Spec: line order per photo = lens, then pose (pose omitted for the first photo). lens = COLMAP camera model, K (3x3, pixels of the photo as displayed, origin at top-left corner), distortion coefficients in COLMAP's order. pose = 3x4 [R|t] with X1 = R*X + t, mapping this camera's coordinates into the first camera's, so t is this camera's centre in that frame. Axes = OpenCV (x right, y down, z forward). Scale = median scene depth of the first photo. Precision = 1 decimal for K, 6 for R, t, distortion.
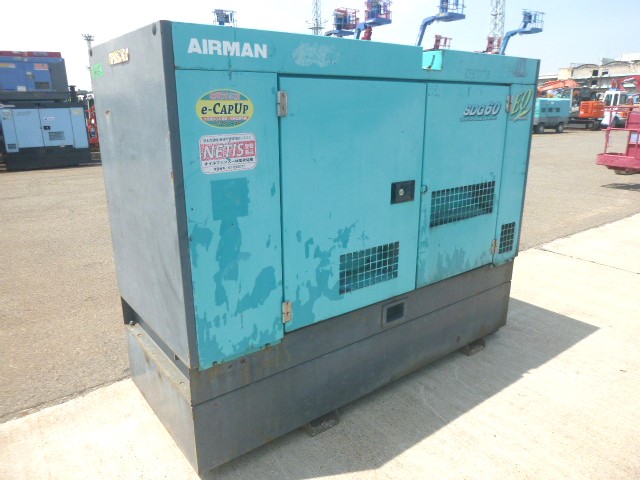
lens RADIAL K [[471.9, 0, 315.8], [0, 471.9, 240.6], [0, 0, 1]] dist [-0.028755, 0.002038]
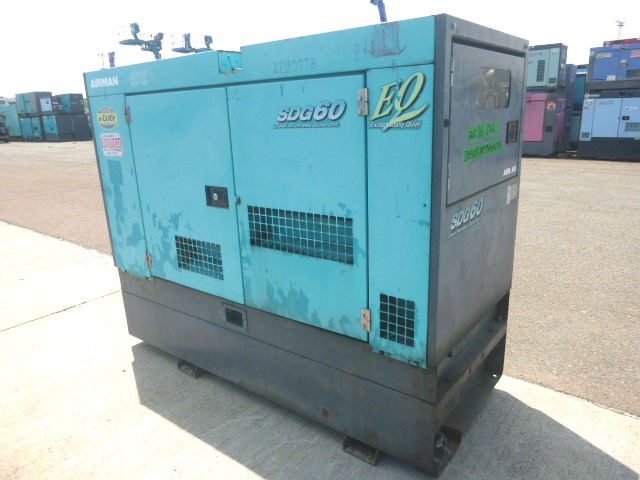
lens RADIAL K [[471.9, 0, 316.1], [0, 471.9, 240.3], [0, 0, 1]] dist [-0.028755, 0.002038]
pose [[0.259185, 0.254928, -0.931576, 1.103774], [-0.229660, 0.953139, 0.196932, -0.240485], [0.938125, 0.162904, 0.305586, 0.830664]]
